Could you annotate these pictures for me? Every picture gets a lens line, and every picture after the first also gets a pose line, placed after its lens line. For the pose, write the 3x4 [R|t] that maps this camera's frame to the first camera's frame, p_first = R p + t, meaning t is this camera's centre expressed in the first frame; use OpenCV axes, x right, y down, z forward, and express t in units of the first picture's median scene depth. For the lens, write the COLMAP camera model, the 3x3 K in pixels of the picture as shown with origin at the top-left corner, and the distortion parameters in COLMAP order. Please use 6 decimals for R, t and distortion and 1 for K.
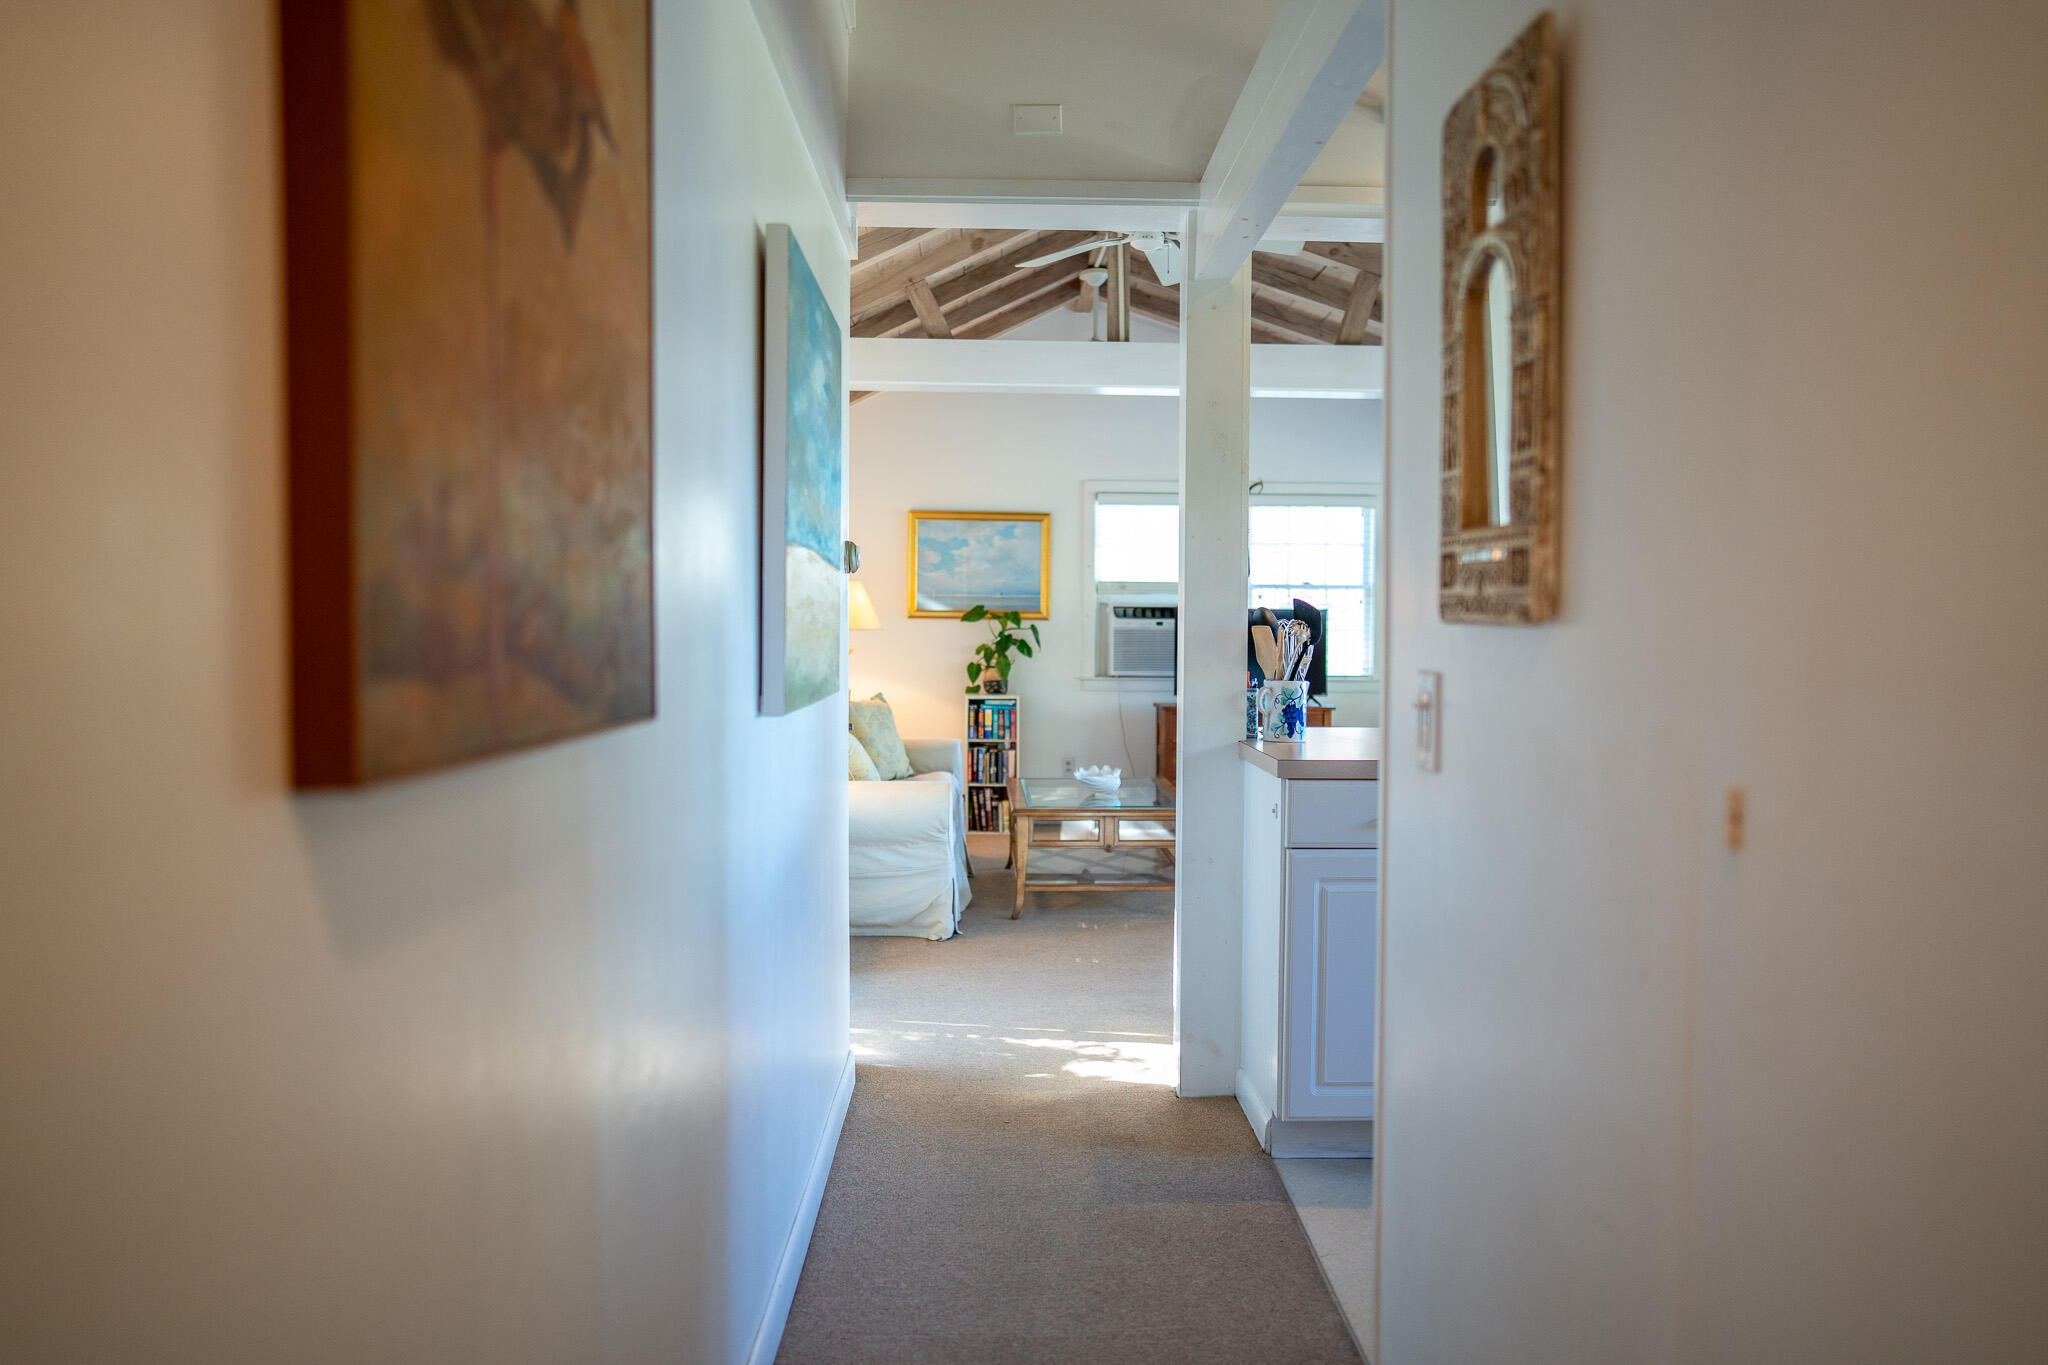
lens RADIAL K [[1355.8, 0, 1022.8], [0, 1355.8, 678.3], [0, 0, 1]] dist [-0.039815, 0.053358]
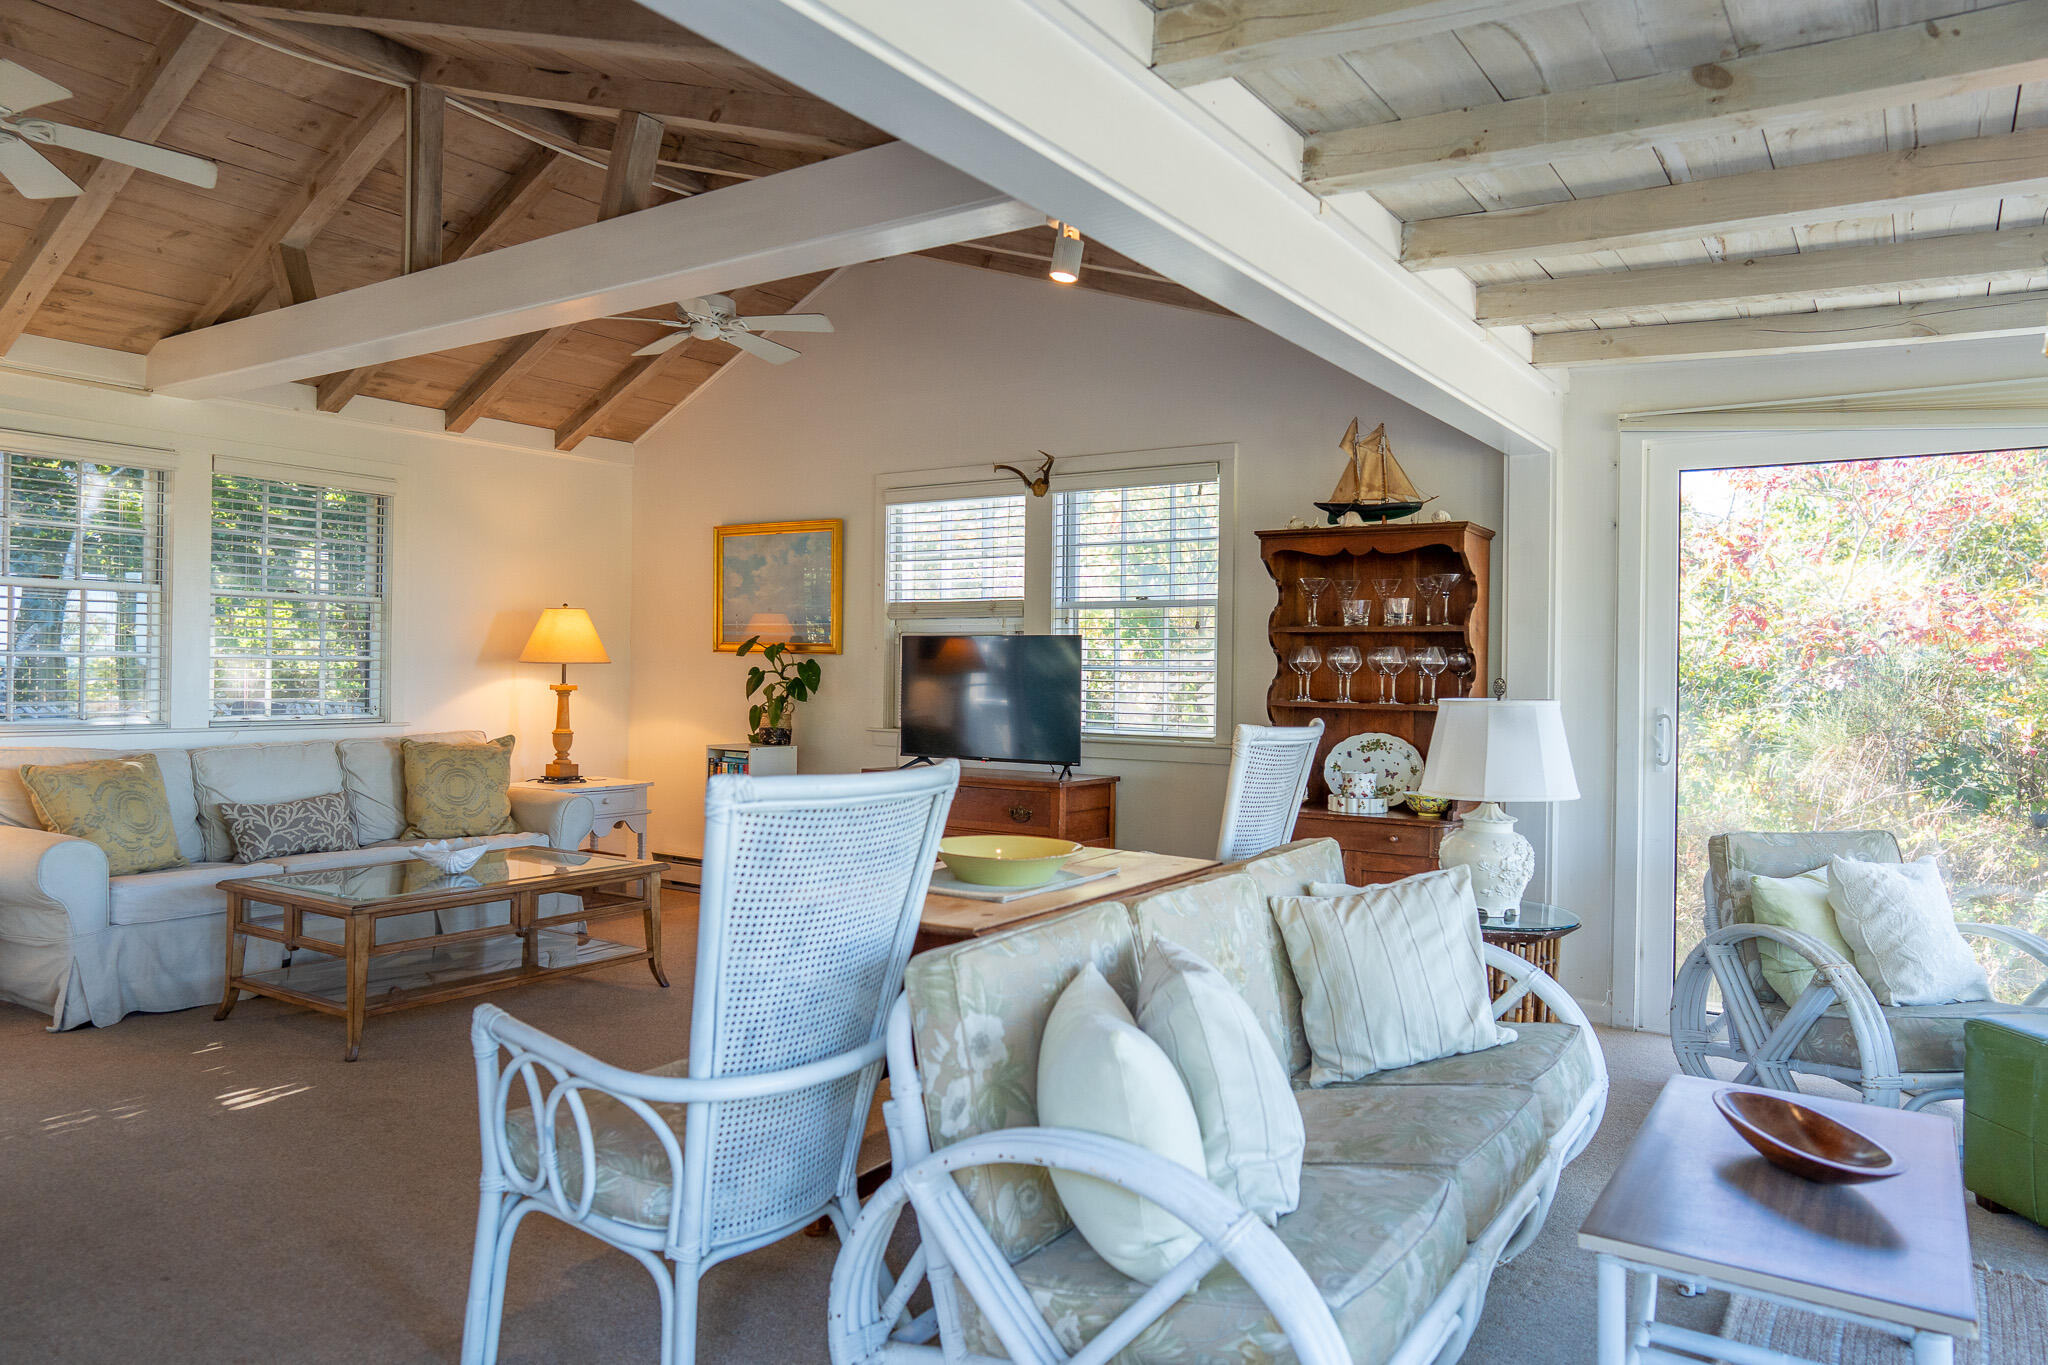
lens RADIAL K [[1355.8, 0, 1061.4], [0, 1355.8, 665.0], [0, 0, 1]] dist [-0.039815, 0.053358]
pose [[0.830535, 0.000469, -0.556966, 0.570617], [-0.027111, 0.998848, -0.039587, -0.008557], [0.556306, 0.047979, 0.829591, 0.416974]]
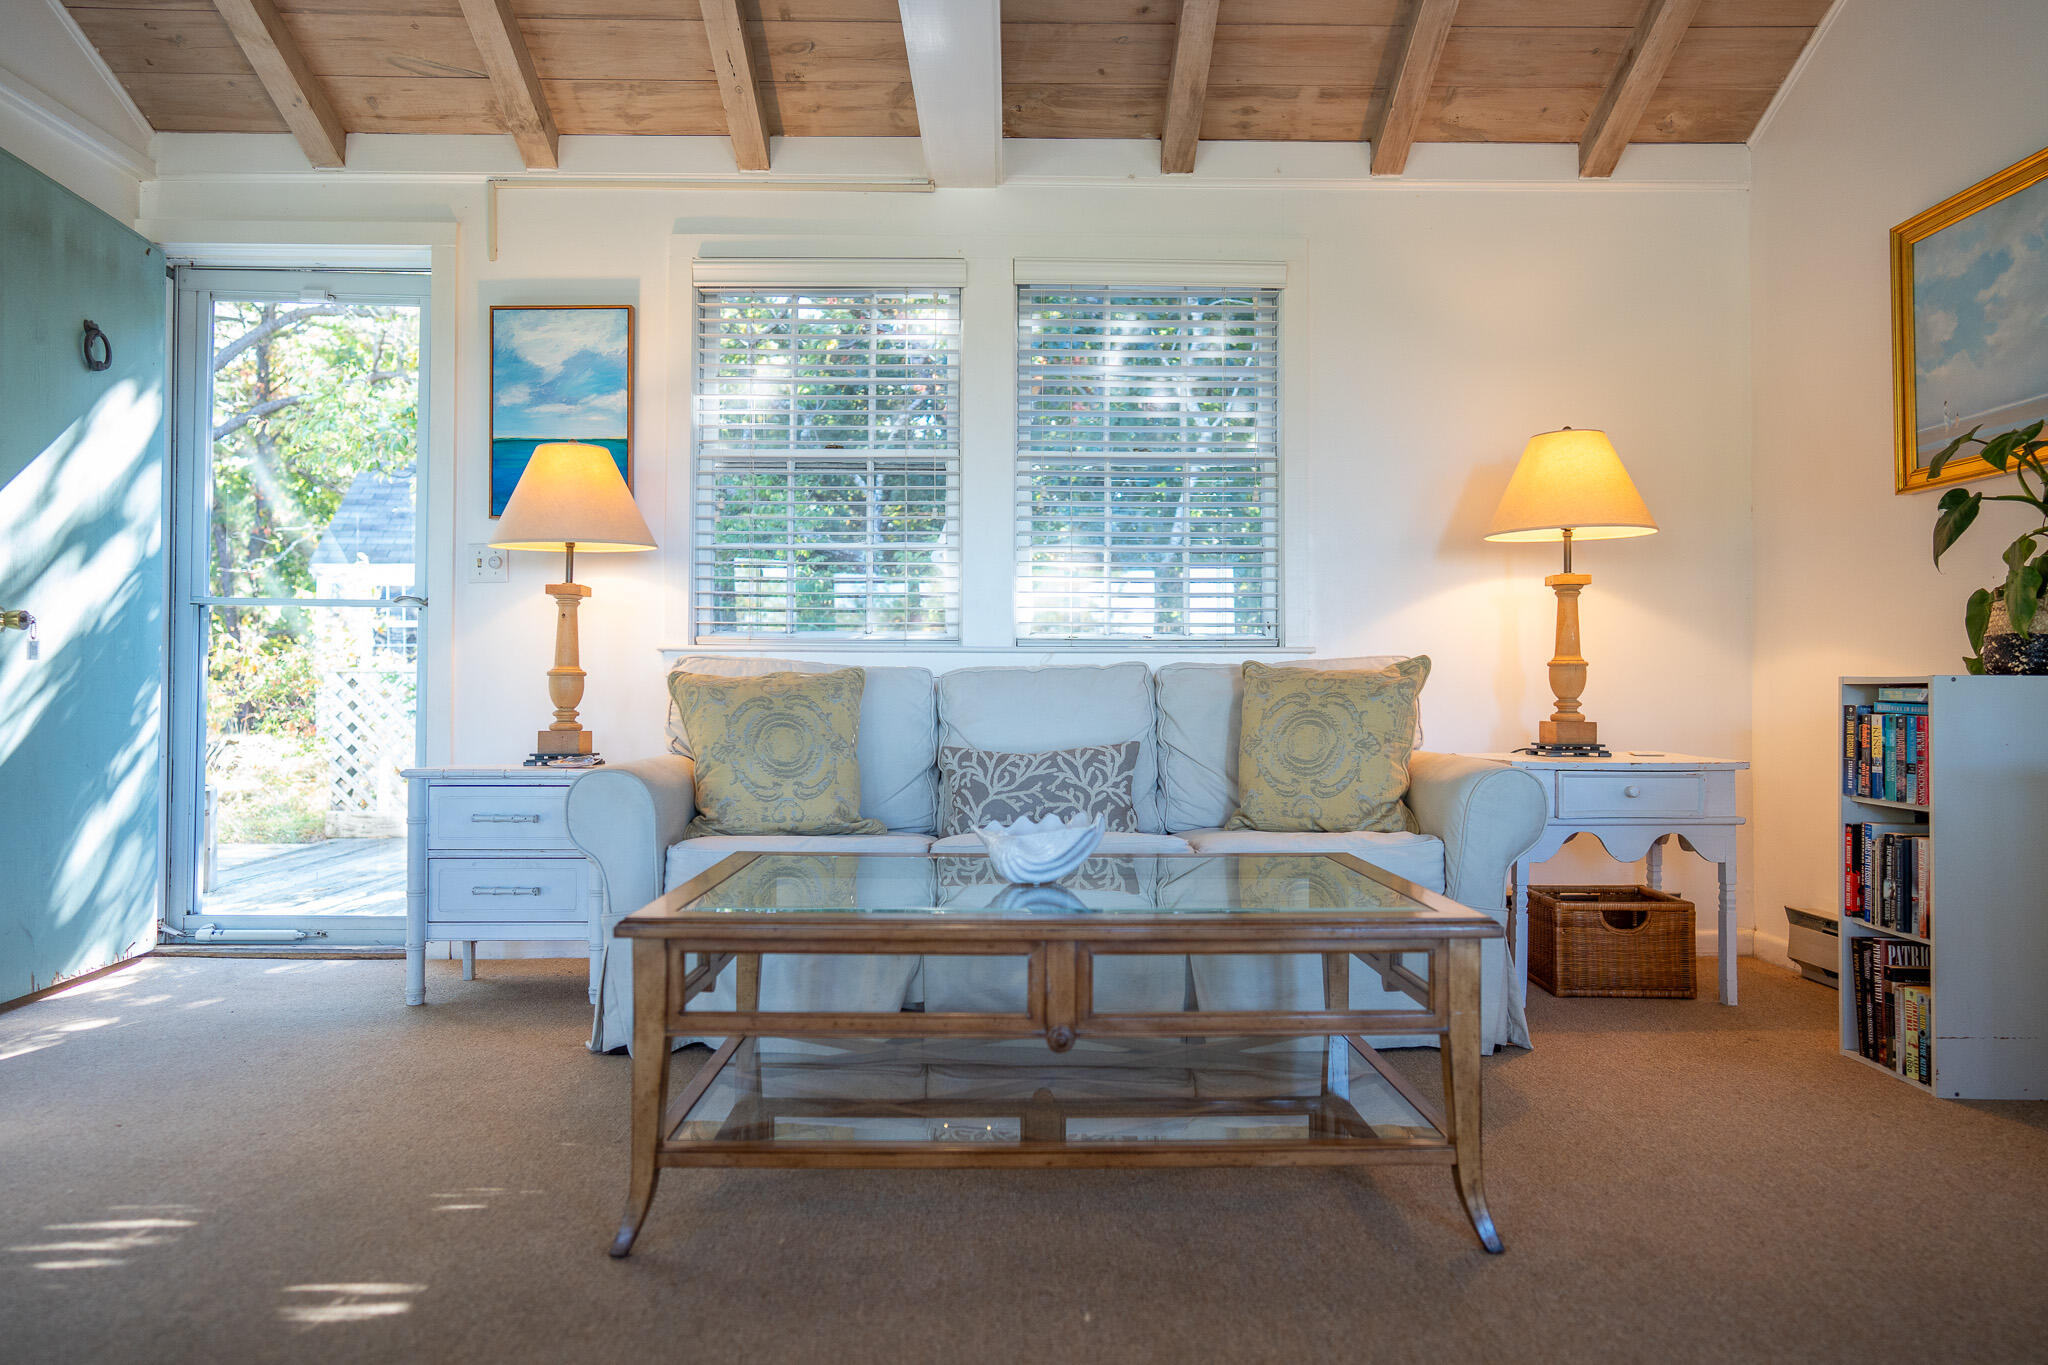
lens RADIAL K [[1355.8, 0, 1035.8], [0, 1355.8, 668.2], [0, 0, 1]] dist [-0.039815, 0.053358]
pose [[-0.000623, -0.029440, -0.999566, 0.312757], [-0.038330, 0.998833, -0.029395, 0.028646], [0.999265, 0.038295, -0.001751, 0.747632]]
